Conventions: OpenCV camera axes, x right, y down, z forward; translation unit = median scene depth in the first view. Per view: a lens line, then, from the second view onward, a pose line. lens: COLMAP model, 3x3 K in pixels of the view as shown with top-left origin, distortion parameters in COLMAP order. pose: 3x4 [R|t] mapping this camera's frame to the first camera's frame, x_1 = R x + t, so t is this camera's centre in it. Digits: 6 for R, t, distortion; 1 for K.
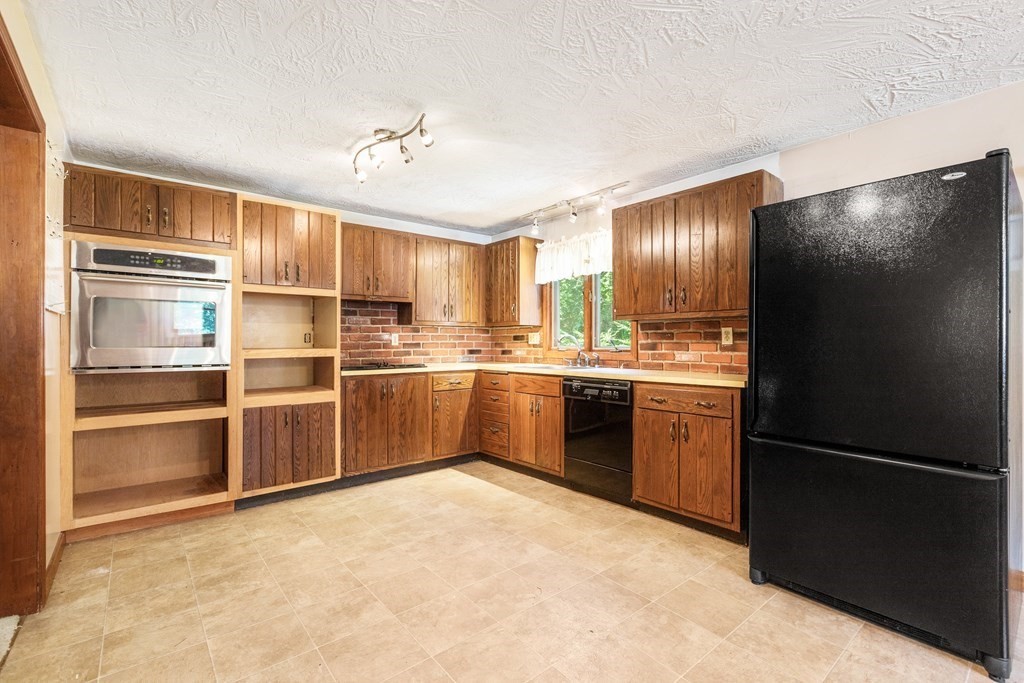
lens RADIAL K [[464.1, 0, 519.4], [0, 464.1, 337.7], [0, 0, 1]] dist [0.005289, -0.001590]
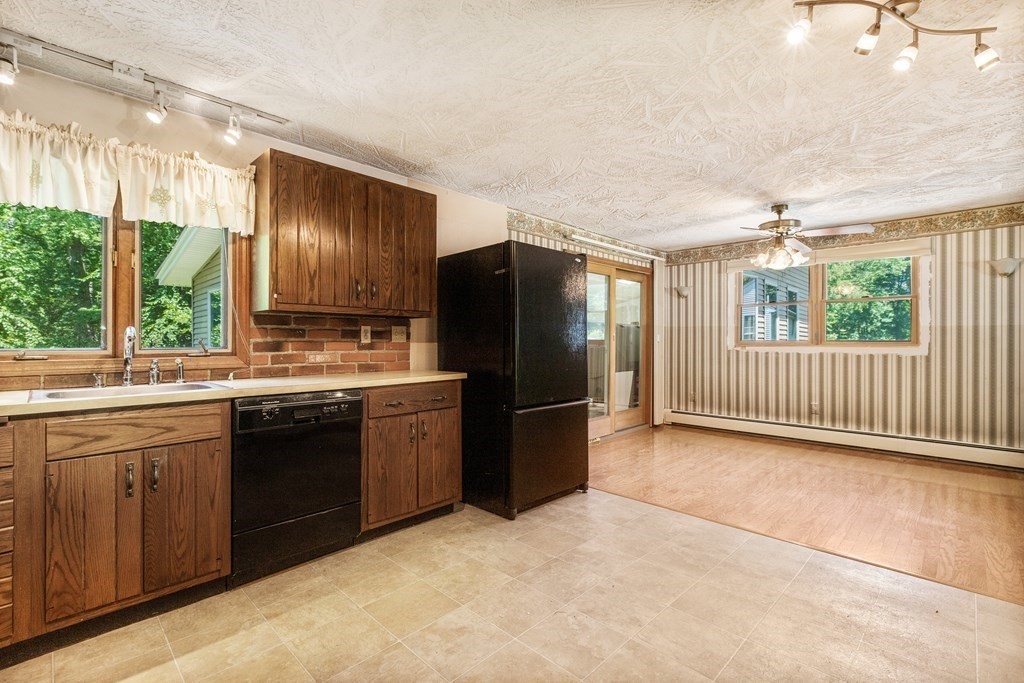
lens RADIAL K [[464.1, 0, 496.1], [0, 464.1, 338.4], [0, 0, 1]] dist [0.005289, -0.001590]
pose [[-0.083764, 0.004250, 0.996477, -0.540501], [-0.010474, 0.999932, -0.005145, 0.006553], [-0.996431, -0.010868, -0.083714, 0.759742]]
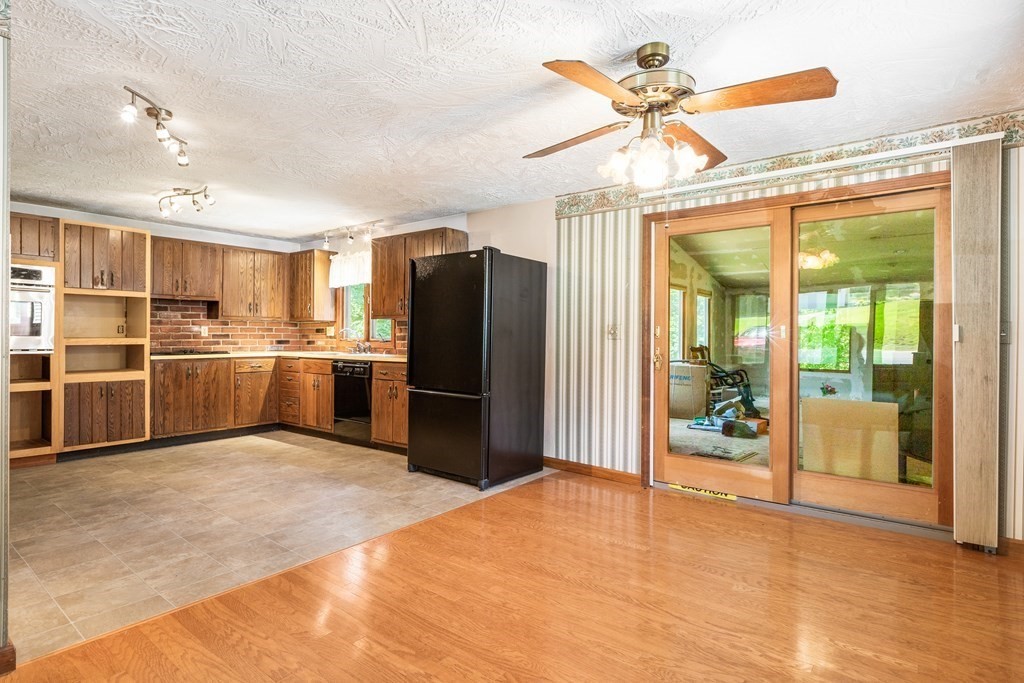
lens RADIAL K [[532.4, 0, 522.4], [0, 532.4, 335.8], [0, 0, 1]] dist [0.002295, -0.001938]
pose [[0.976427, 0.007546, 0.215716, 0.315483], [-0.009948, 0.999900, 0.010049, -0.008060], [-0.215618, -0.011958, 0.976405, -0.687343]]
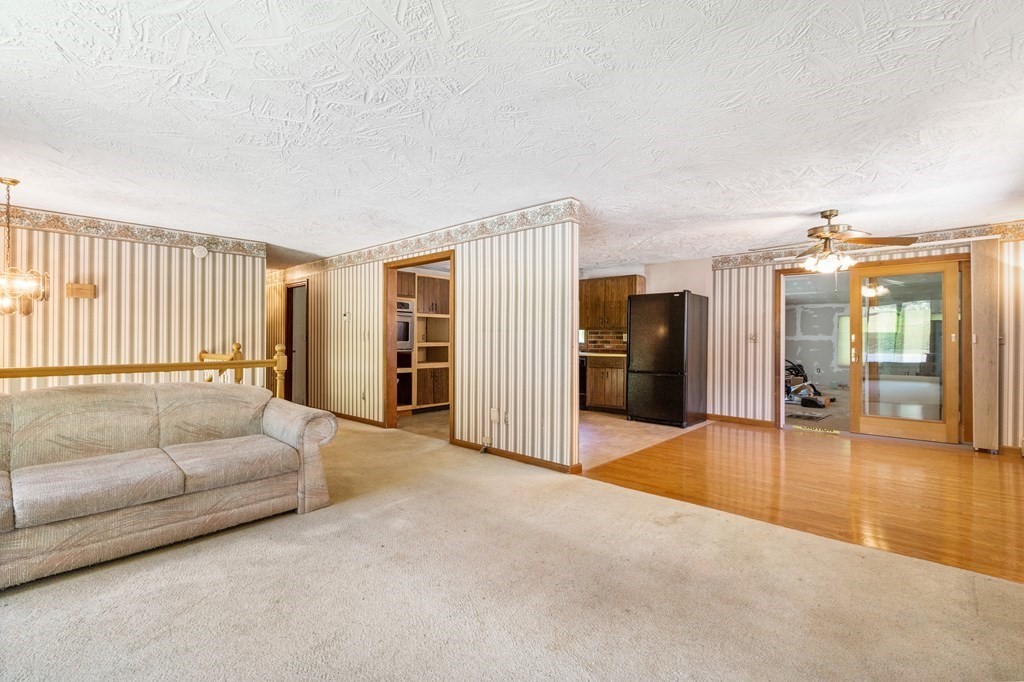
lens RADIAL K [[464.1, 0, 521.1], [0, 464.1, 338.3], [0, 0, 1]] dist [0.005289, -0.001590]
pose [[0.989309, 0.005952, 0.145712, -0.401535], [-0.006954, 0.999956, 0.006369, -0.011437], [-0.145668, -0.007314, 0.989307, -1.212411]]
